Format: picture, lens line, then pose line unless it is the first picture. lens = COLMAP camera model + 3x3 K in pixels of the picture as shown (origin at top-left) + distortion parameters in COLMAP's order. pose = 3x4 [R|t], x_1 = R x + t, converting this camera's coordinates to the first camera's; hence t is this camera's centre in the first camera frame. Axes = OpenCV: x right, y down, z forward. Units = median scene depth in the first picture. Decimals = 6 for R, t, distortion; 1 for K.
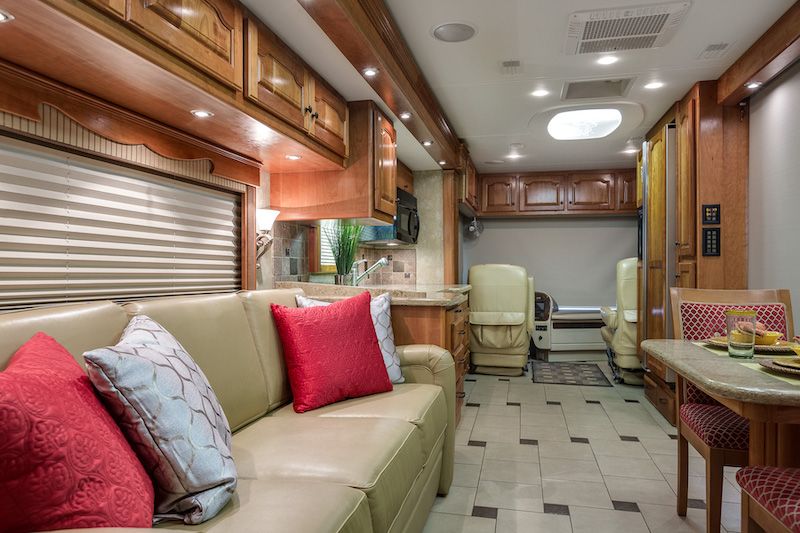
lens RADIAL K [[528.2, 0, 400.9], [0, 528.2, 266.8], [0, 0, 1]] dist [-0.002906, -0.002990]
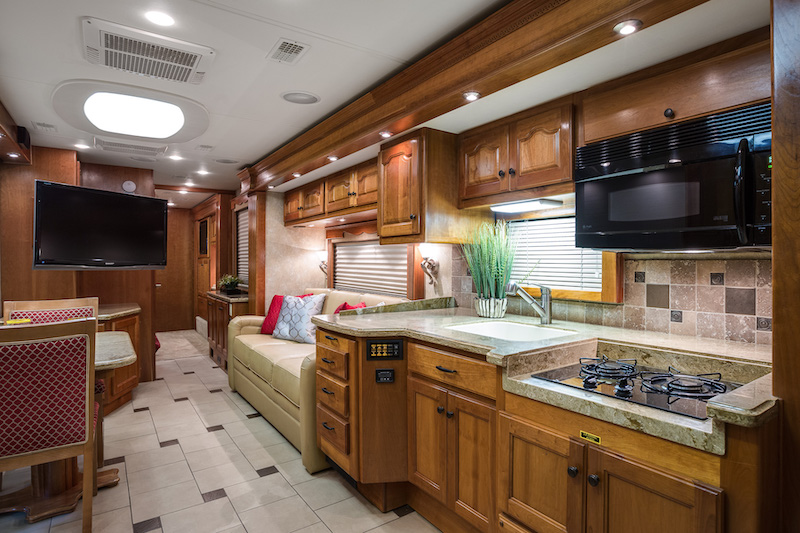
lens RADIAL K [[414.0, 0, 406.6], [0, 414.0, 264.2], [0, 0, 1]] dist [0.001158, 0.000762]
pose [[-0.653961, 0.001386, -0.756527, 0.623294], [0.001028, 0.999999, 0.000943, -0.051207], [0.756528, -0.000160, -0.653961, 1.687500]]
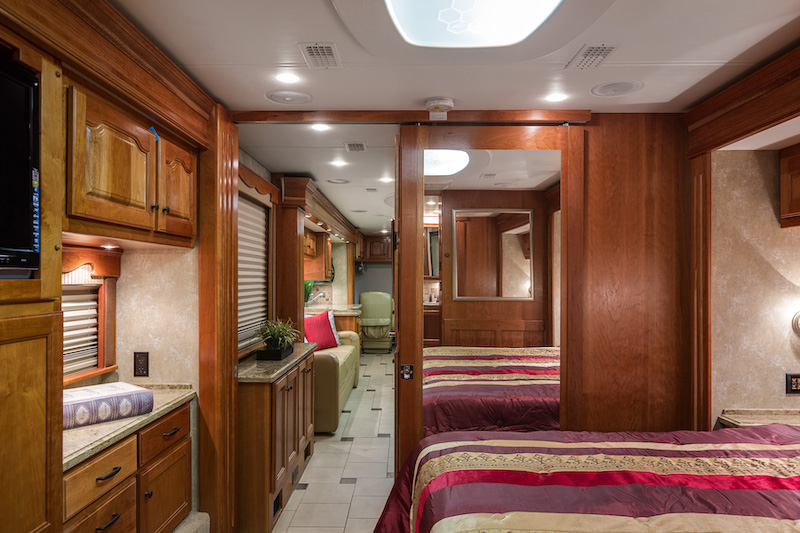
lens RADIAL K [[528.2, 0, 398.4], [0, 528.2, 274.9], [0, 0, 1]] dist [-0.002906, -0.002990]
pose [[0.974914, -0.000105, 0.222580, -0.276679], [0.000840, 0.999995, -0.003206, -0.111246], [-0.222579, 0.003313, 0.974909, -1.504886]]
